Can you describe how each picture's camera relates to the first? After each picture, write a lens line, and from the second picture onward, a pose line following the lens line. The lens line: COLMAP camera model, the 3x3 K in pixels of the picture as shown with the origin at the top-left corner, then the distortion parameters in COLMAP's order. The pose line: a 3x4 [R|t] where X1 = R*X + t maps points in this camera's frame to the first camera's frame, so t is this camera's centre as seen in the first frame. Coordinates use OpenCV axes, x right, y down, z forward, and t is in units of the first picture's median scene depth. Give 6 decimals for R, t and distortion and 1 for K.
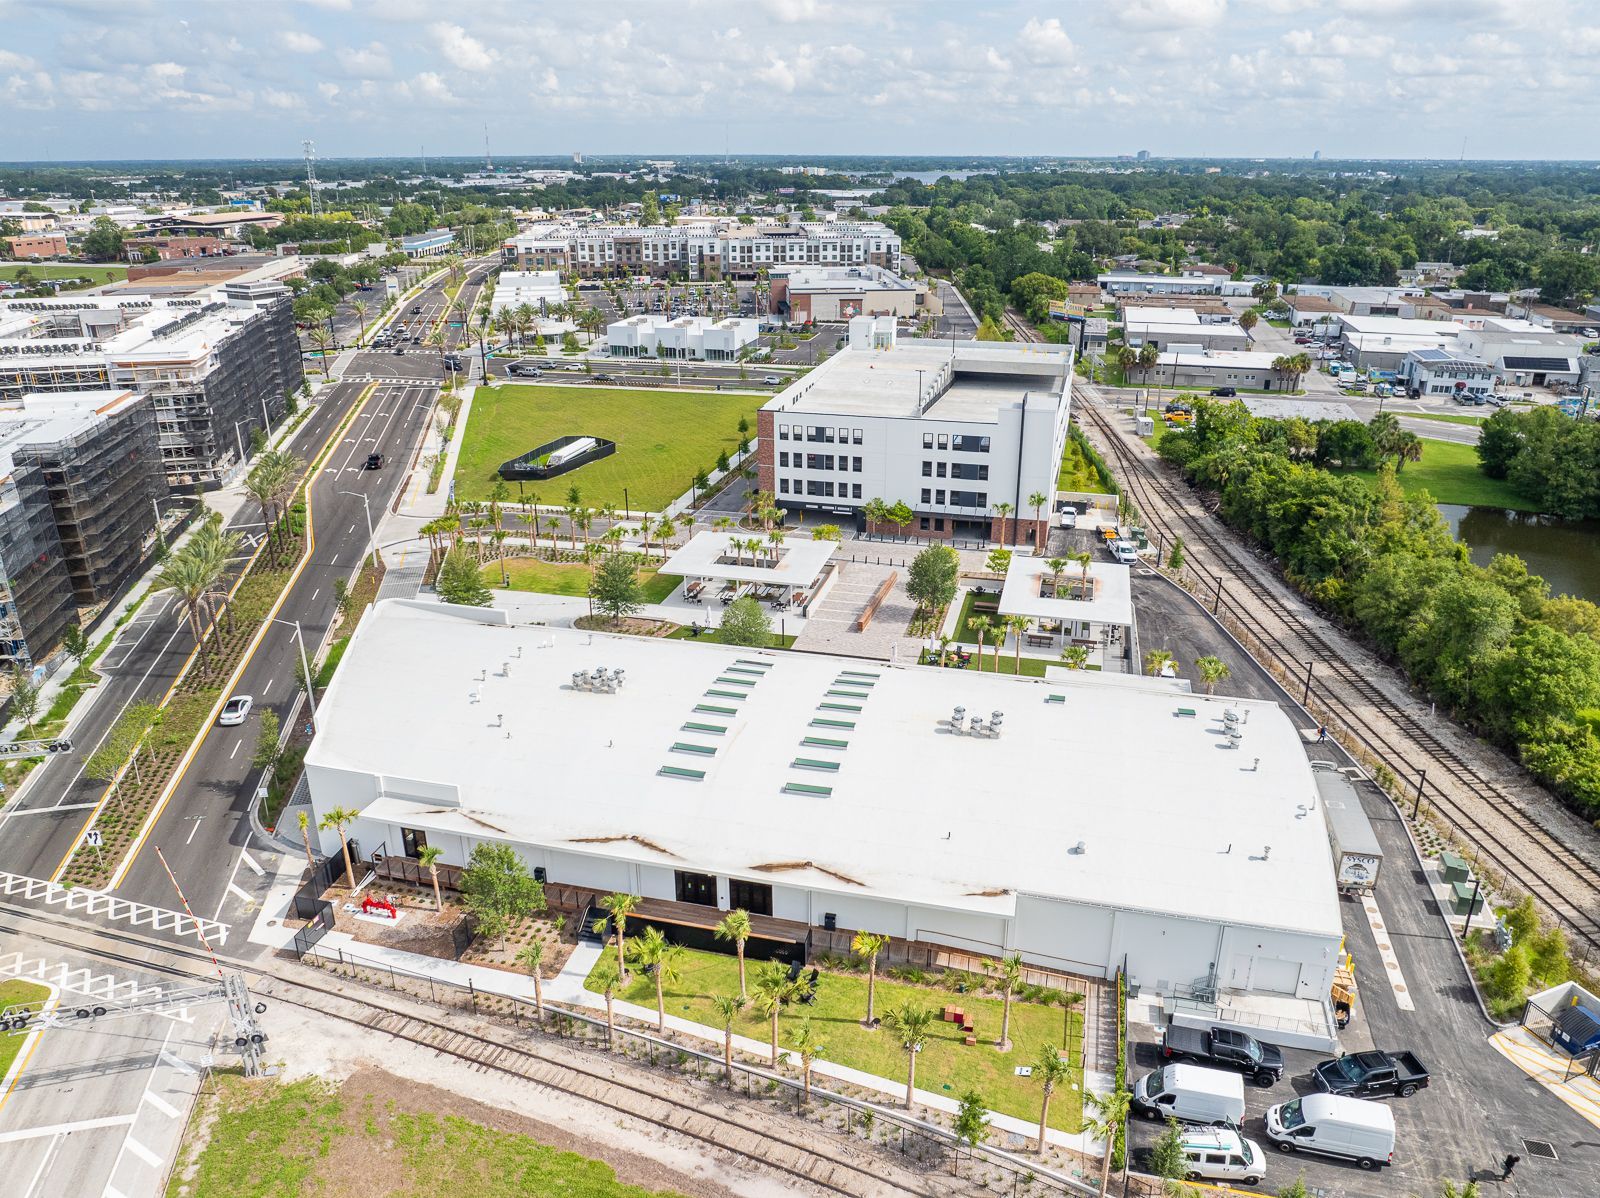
lens RADIAL K [[1125.6, 0, 805.7], [0, 1125.6, 595.1], [0, 0, 1]] dist [-0.049764, 0.023552]
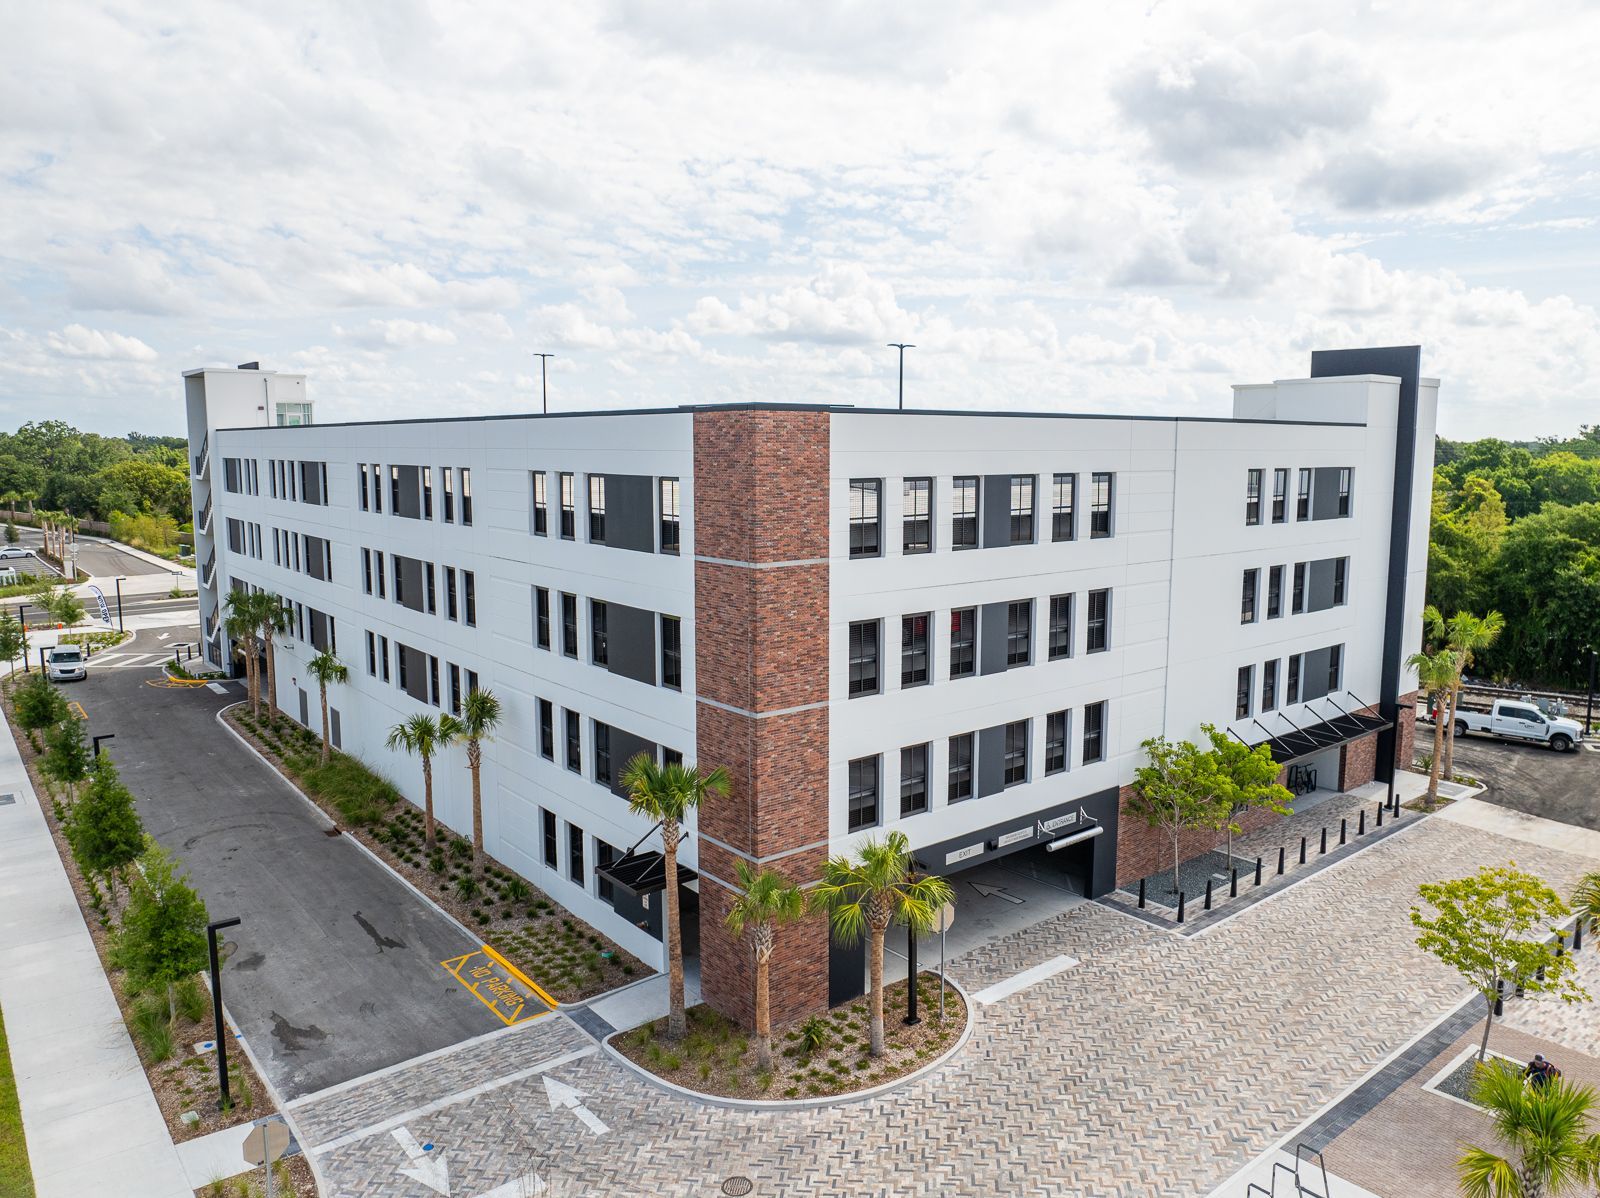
lens RADIAL K [[1125.6, 0, 768.8], [0, 1125.6, 595.4], [0, 0, 1]] dist [-0.050049, 0.001270]
pose [[0.604181, -0.105388, 0.789847, -0.187189], [0.295404, 0.950210, -0.099180, -0.118357], [-0.740069, 0.293247, 0.605231, 0.903882]]
